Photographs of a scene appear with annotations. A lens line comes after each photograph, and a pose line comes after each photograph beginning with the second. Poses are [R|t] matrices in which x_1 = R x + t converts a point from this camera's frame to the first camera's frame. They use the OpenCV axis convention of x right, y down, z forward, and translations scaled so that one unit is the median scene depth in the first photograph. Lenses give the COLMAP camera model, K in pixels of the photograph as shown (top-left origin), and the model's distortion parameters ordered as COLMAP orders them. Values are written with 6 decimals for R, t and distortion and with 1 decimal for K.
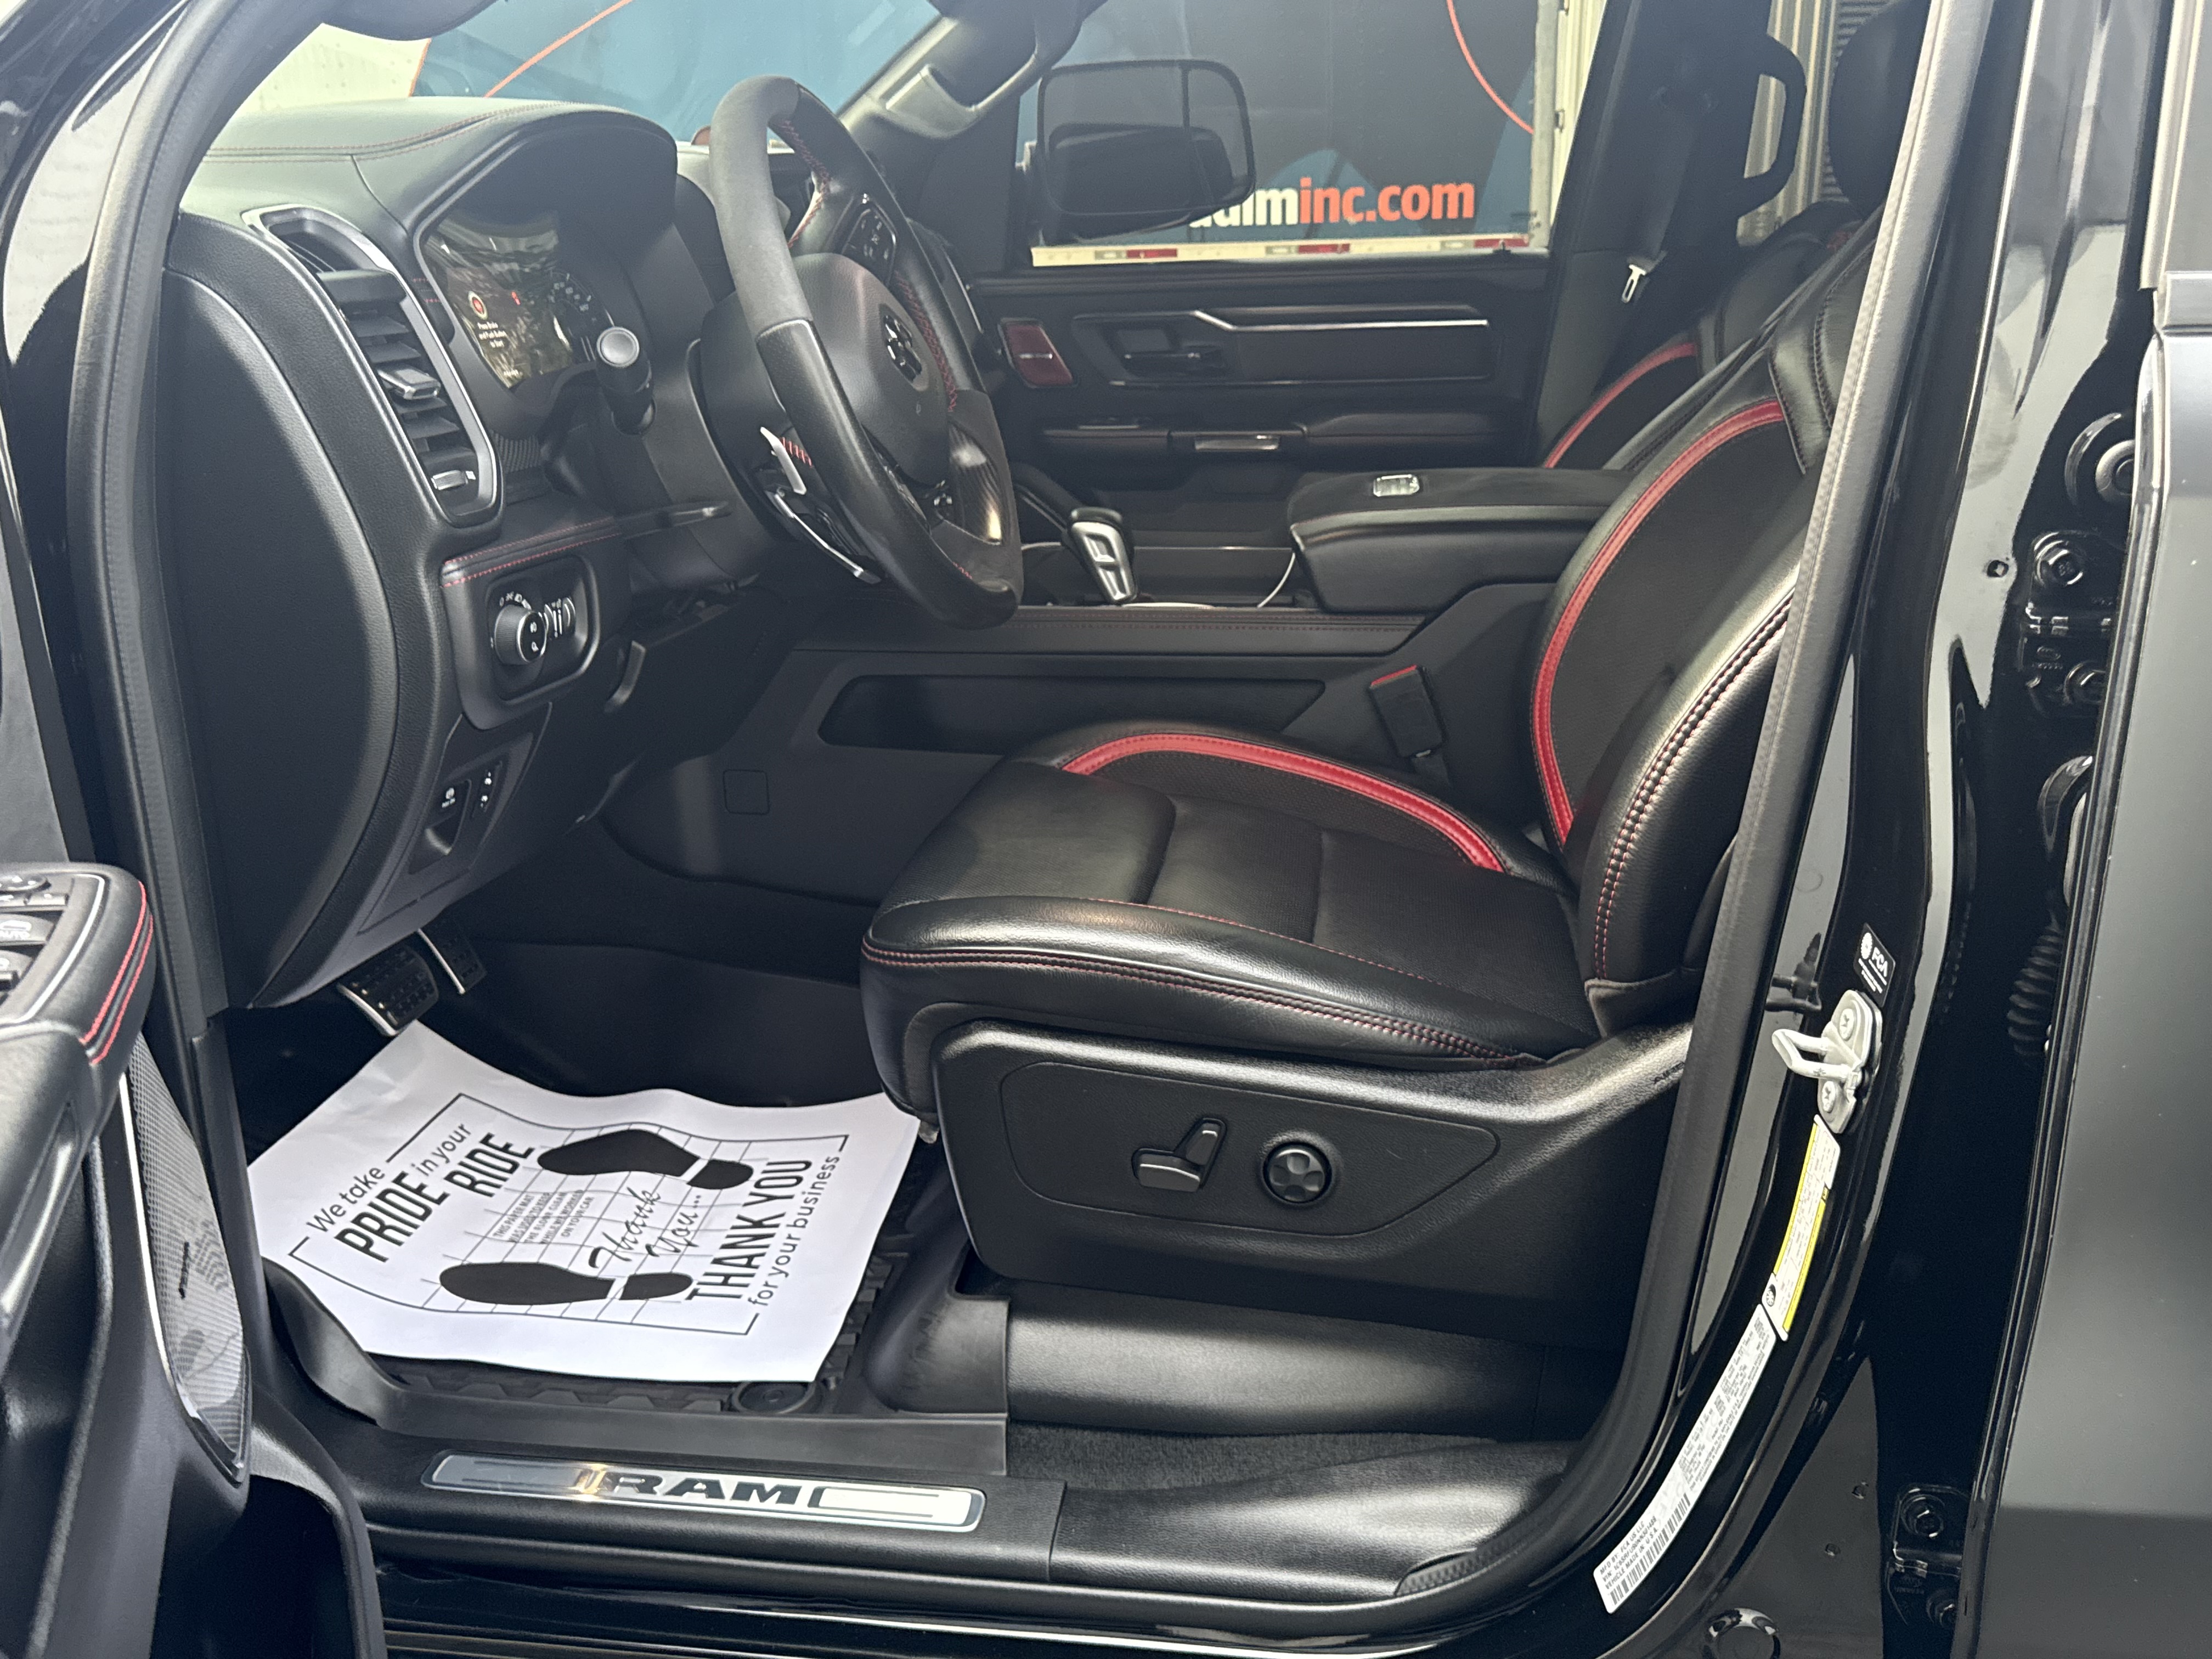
lens RADIAL K [[1872.0, 0, 1110.4], [0, 1872.0, 823.5], [0, 0, 1]] dist [0.064393, -0.098522]
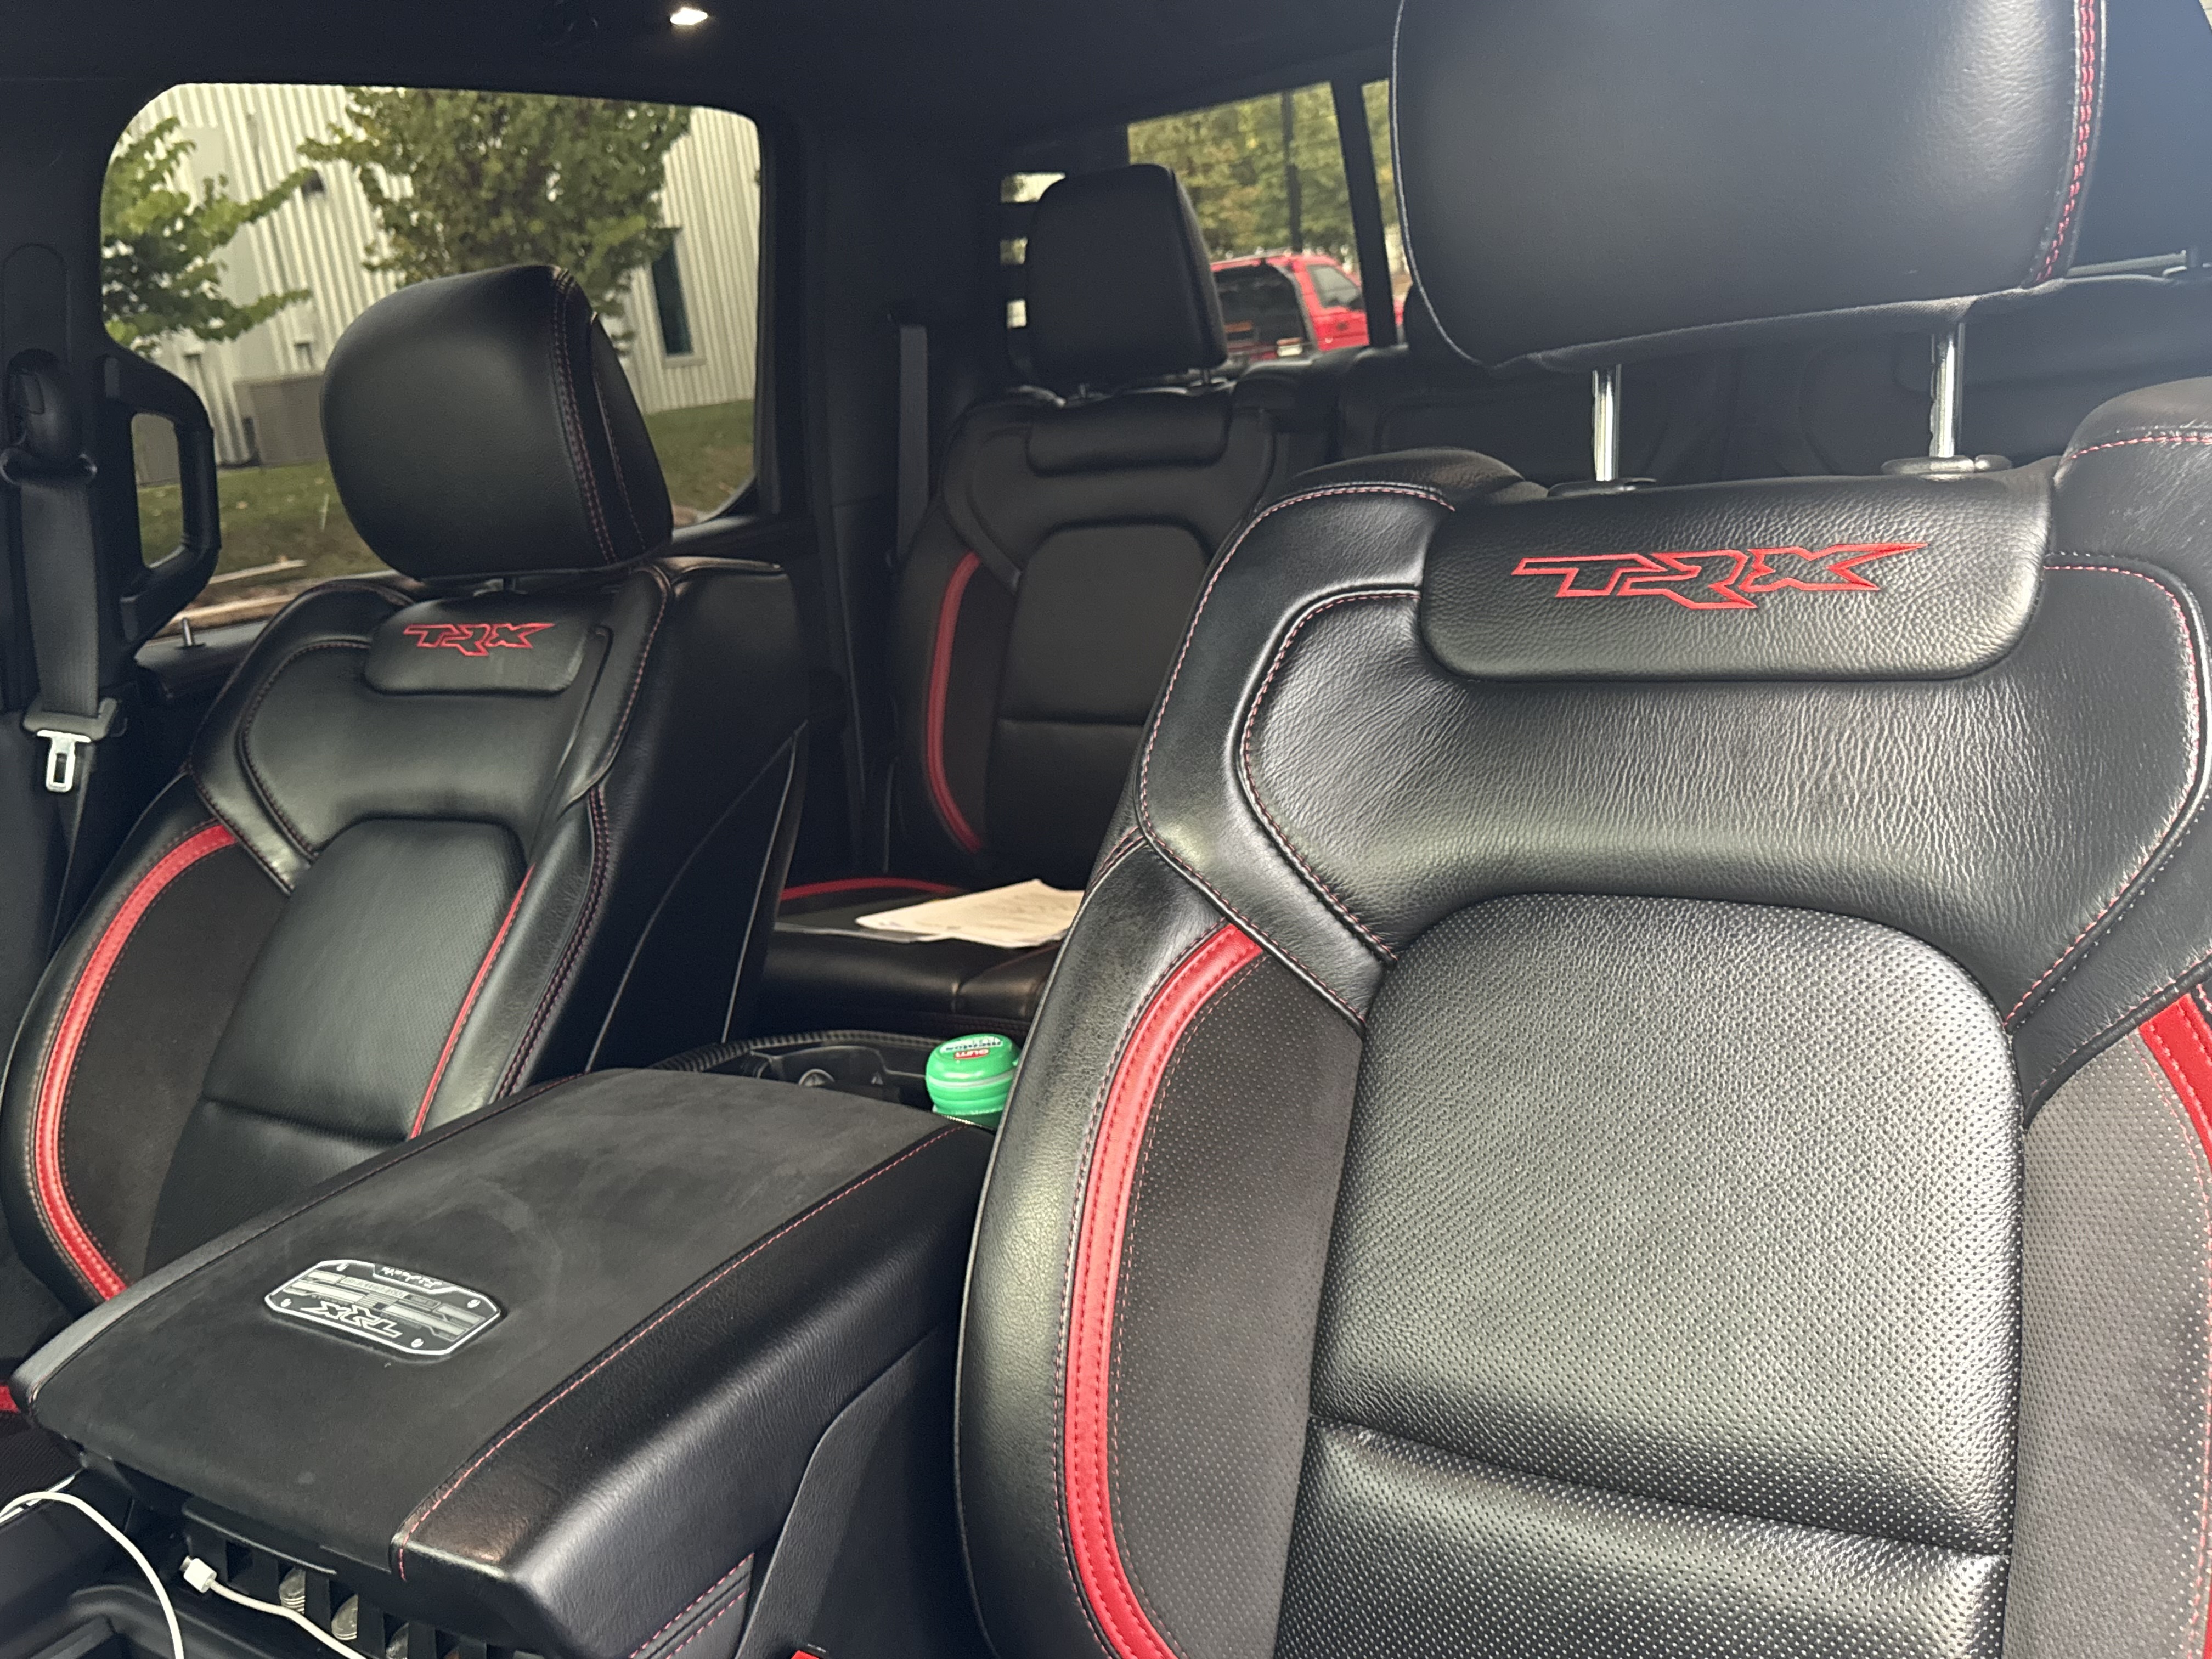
lens RADIAL K [[1872.0, 0, 1090.0], [0, 1872.0, 843.6], [0, 0, 1]] dist [0.064393, -0.098522]
pose [[0.434829, -0.282902, 0.854921, -0.105060], [0.386622, 0.916069, 0.106494, -0.203585], [-0.813294, 0.284225, 0.507709, 0.447309]]
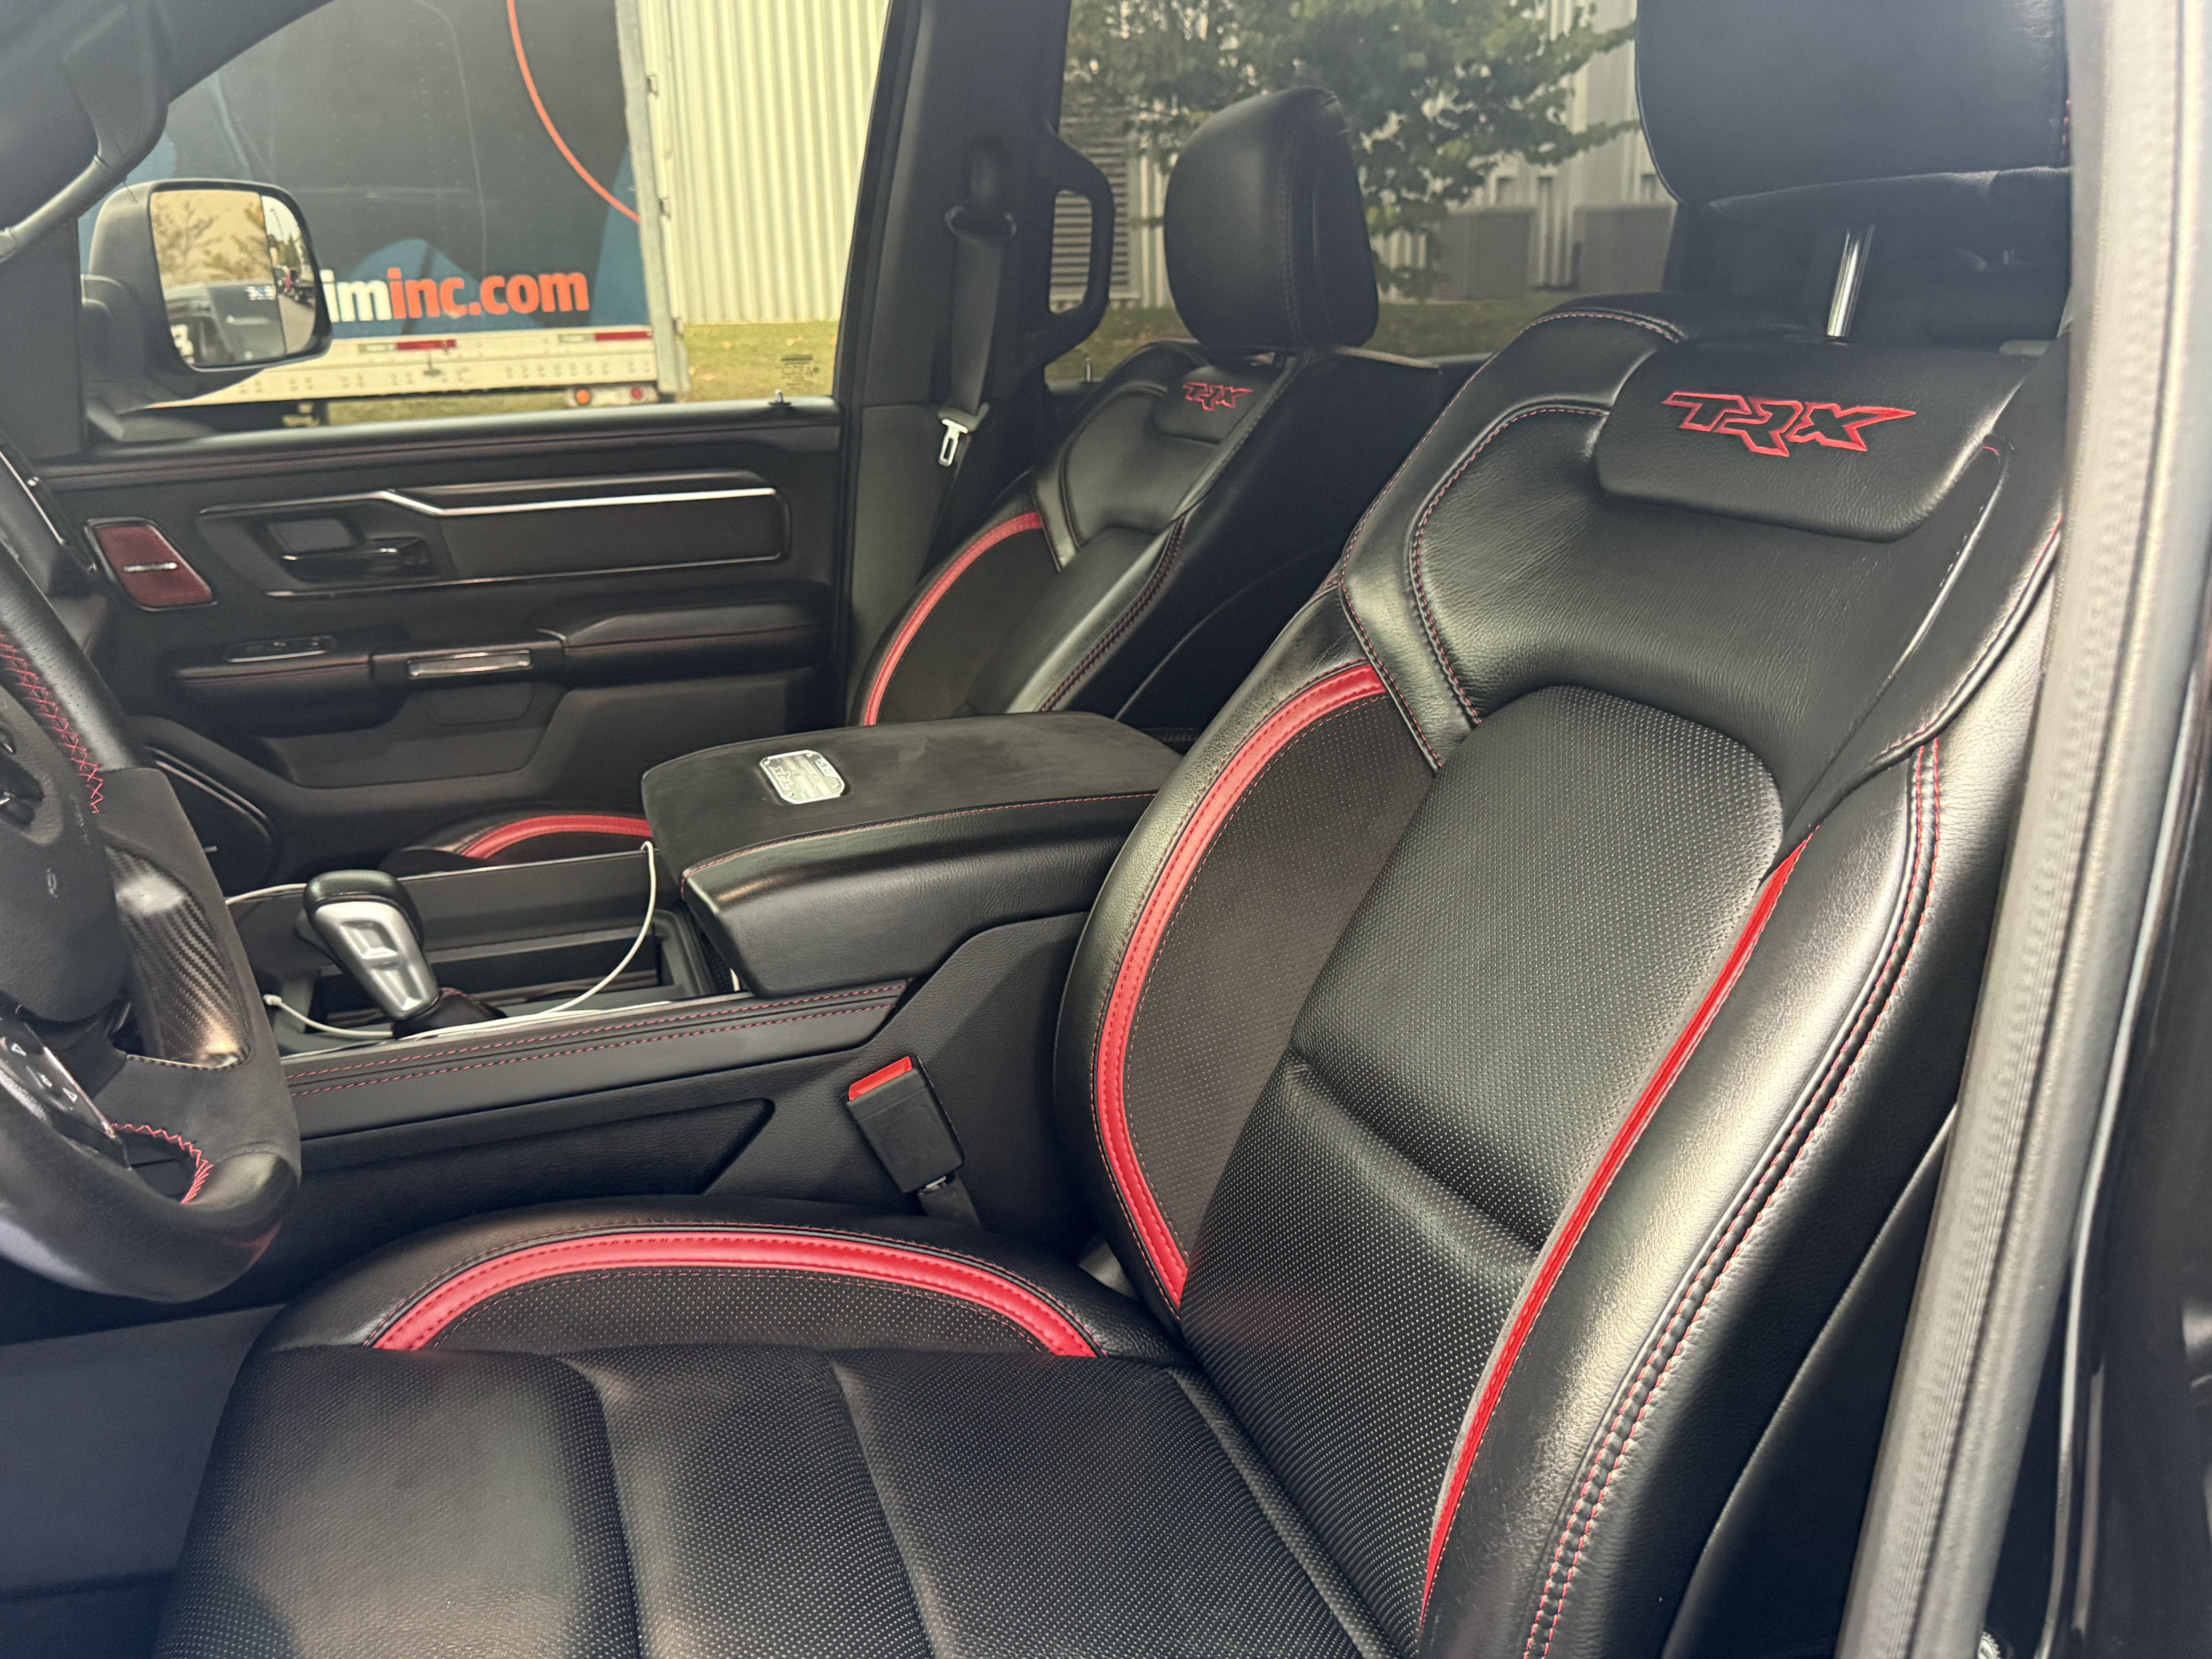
lens RADIAL K [[1872.0, 0, 1091.7], [0, 1872.0, 842.5], [0, 0, 1]] dist [0.064393, -0.098522]
pose [[0.899952, -0.143164, 0.411813, -0.033324], [0.154361, 0.987995, 0.006137, -0.110299], [-0.407748, 0.058044, 0.911248, 0.239671]]
